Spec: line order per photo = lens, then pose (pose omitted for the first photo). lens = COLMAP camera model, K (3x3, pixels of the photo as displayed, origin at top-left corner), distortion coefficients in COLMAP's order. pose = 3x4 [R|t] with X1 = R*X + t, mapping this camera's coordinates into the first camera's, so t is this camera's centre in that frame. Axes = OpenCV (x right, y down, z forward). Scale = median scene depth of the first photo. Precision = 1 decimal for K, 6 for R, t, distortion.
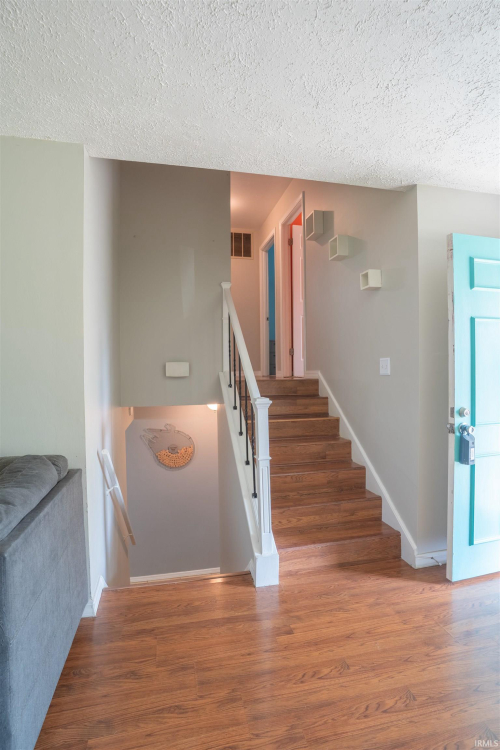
lens RADIAL K [[370.6, 0, 249.2], [0, 370.6, 377.3], [0, 0, 1]] dist [-0.076167, 0.027499]
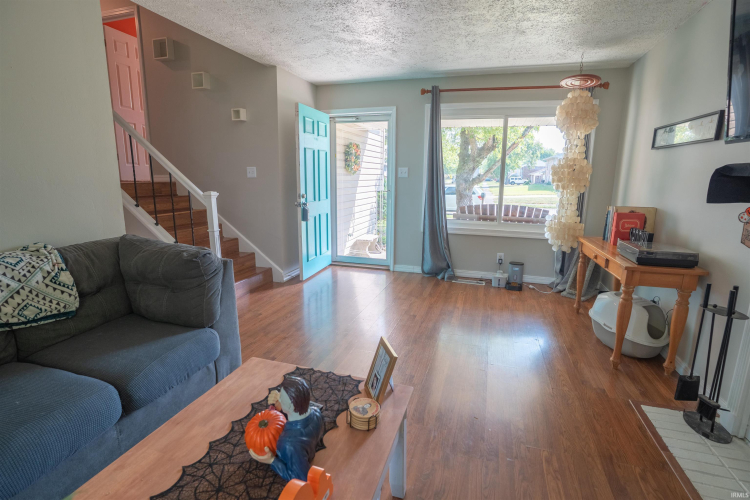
lens RADIAL K [[370.6, 0, 374.3], [0, 370.6, 246.4], [0, 0, 1]] dist [-0.076167, 0.027499]
pose [[0.506009, -0.144077, 0.850409, -0.977534], [0.004295, 0.986359, 0.164554, 0.037307], [-0.862517, -0.079613, 0.499726, -0.377126]]
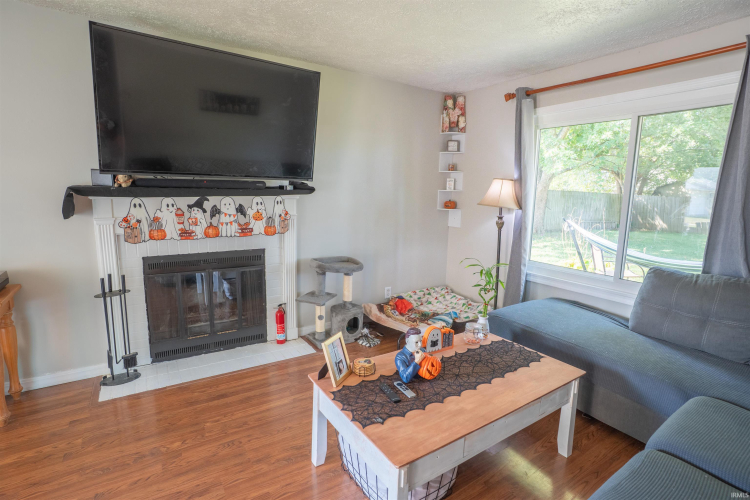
lens RADIAL K [[370.6, 0, 374.3], [0, 370.6, 246.4], [0, 0, 1]] dist [-0.076167, 0.027499]
pose [[-0.933122, 0.043219, -0.356954, -0.274049], [-0.023448, 0.983322, 0.180356, -0.047624], [0.358795, 0.176664, -0.916546, 0.641033]]
